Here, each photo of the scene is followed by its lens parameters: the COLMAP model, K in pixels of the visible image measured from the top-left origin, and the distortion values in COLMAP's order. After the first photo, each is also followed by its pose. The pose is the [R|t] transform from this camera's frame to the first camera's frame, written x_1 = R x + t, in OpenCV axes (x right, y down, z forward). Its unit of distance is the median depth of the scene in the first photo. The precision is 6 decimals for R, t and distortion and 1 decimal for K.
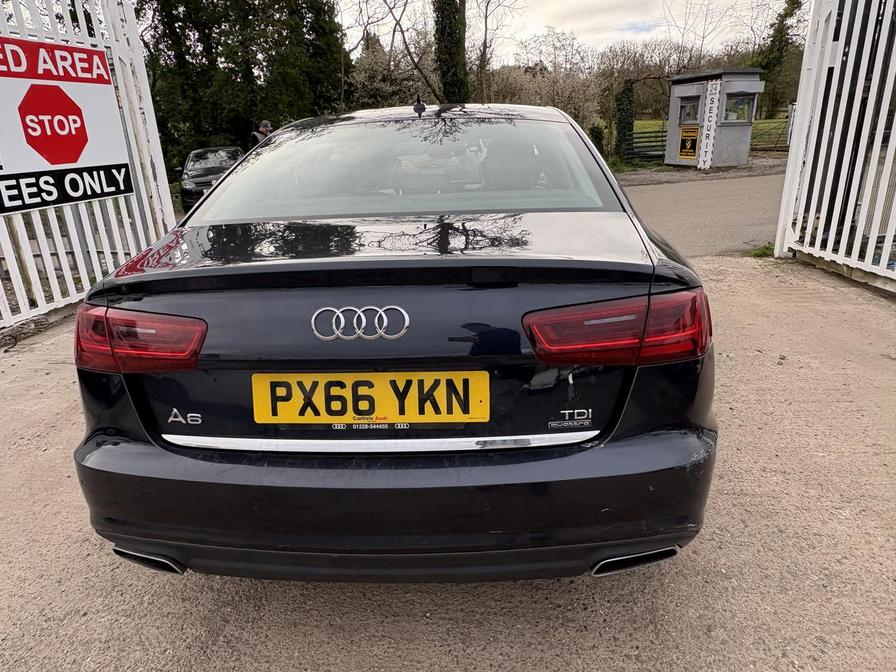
lens RADIAL K [[578.8, 0, 444.8], [0, 578.8, 338.9], [0, 0, 1]] dist [0.003259, 0.000702]
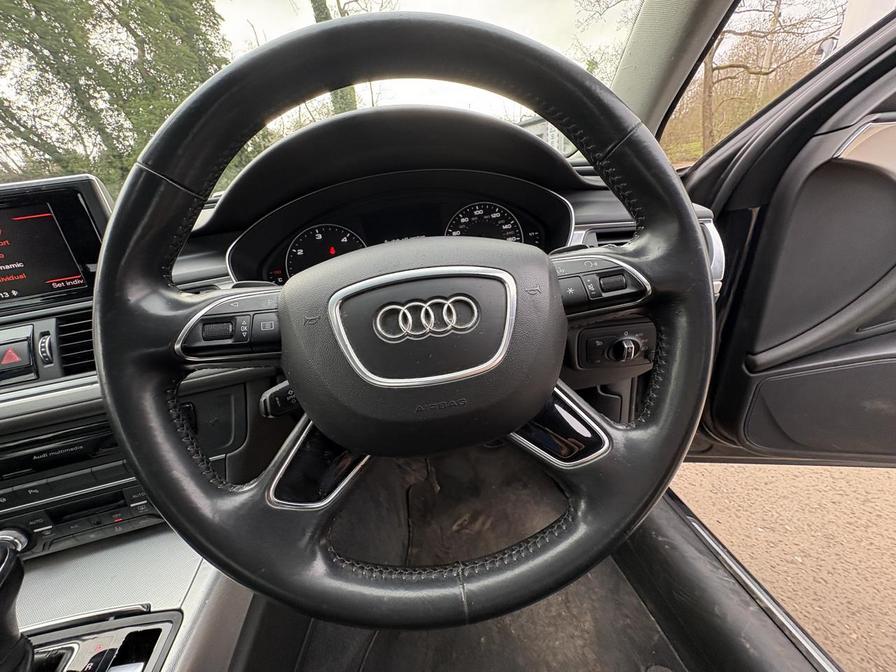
lens RADIAL K [[357.0, 0, 449.3], [0, 357.0, 338.0], [0, 0, 1]] dist [-0.000169, 0.000181]
pose [[0.972433, -0.157691, 0.171777, 0.071648], [0.146759, 0.986350, 0.074665, -0.186227], [-0.181206, -0.047397, 0.982302, 0.752707]]
